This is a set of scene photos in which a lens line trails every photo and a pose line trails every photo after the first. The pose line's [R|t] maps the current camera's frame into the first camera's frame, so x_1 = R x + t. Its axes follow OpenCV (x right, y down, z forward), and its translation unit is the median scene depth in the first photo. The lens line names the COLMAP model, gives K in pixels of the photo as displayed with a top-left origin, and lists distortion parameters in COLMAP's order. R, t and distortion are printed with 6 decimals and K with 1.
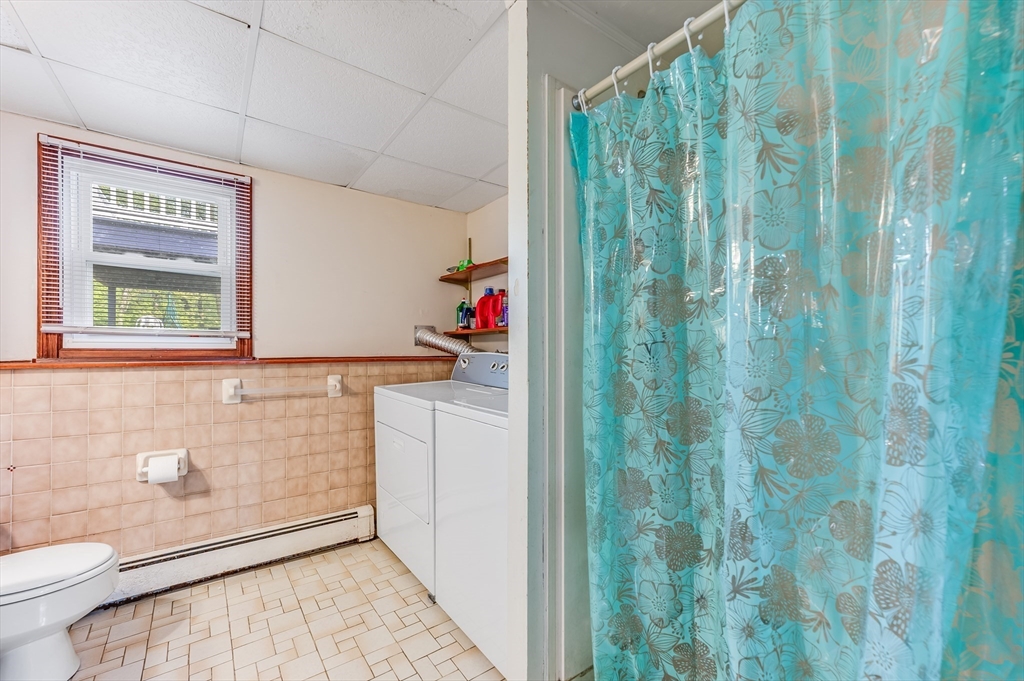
lens RADIAL K [[411.4, 0, 510.3], [0, 411.4, 343.5], [0, 0, 1]] dist [-0.000386, 0.000867]
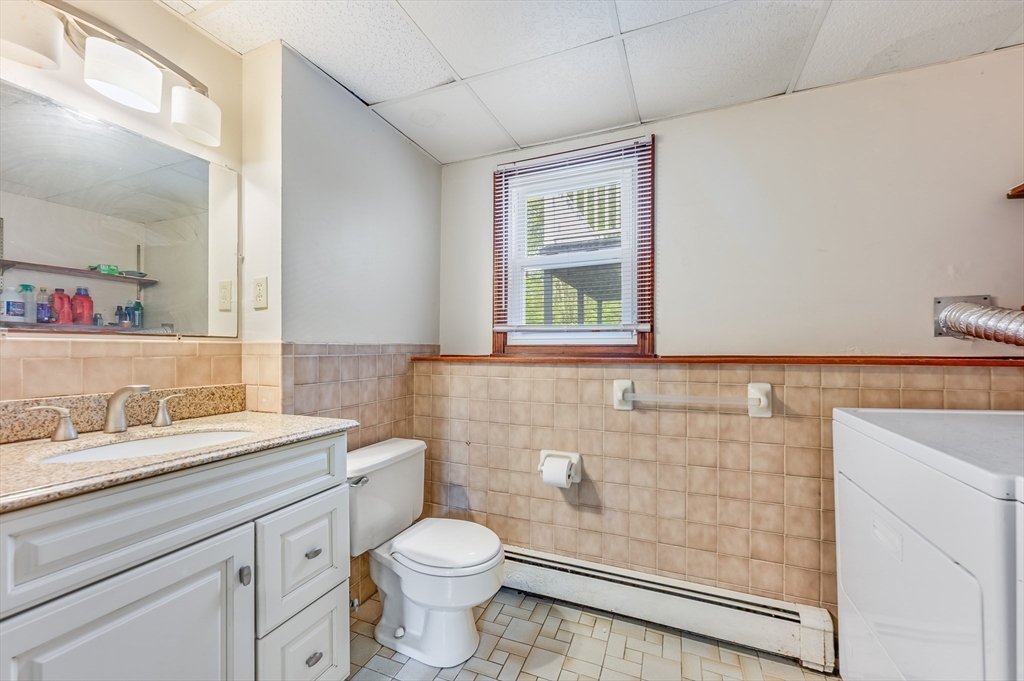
lens RADIAL K [[411.4, 0, 511.7], [0, 411.4, 352.2], [0, 0, 1]] dist [-0.000386, 0.000867]
pose [[0.505415, 0.002888, -0.862871, -0.070083], [0.013283, 0.999850, 0.011127, 0.016284], [0.862774, -0.017085, 0.505301, 0.359635]]
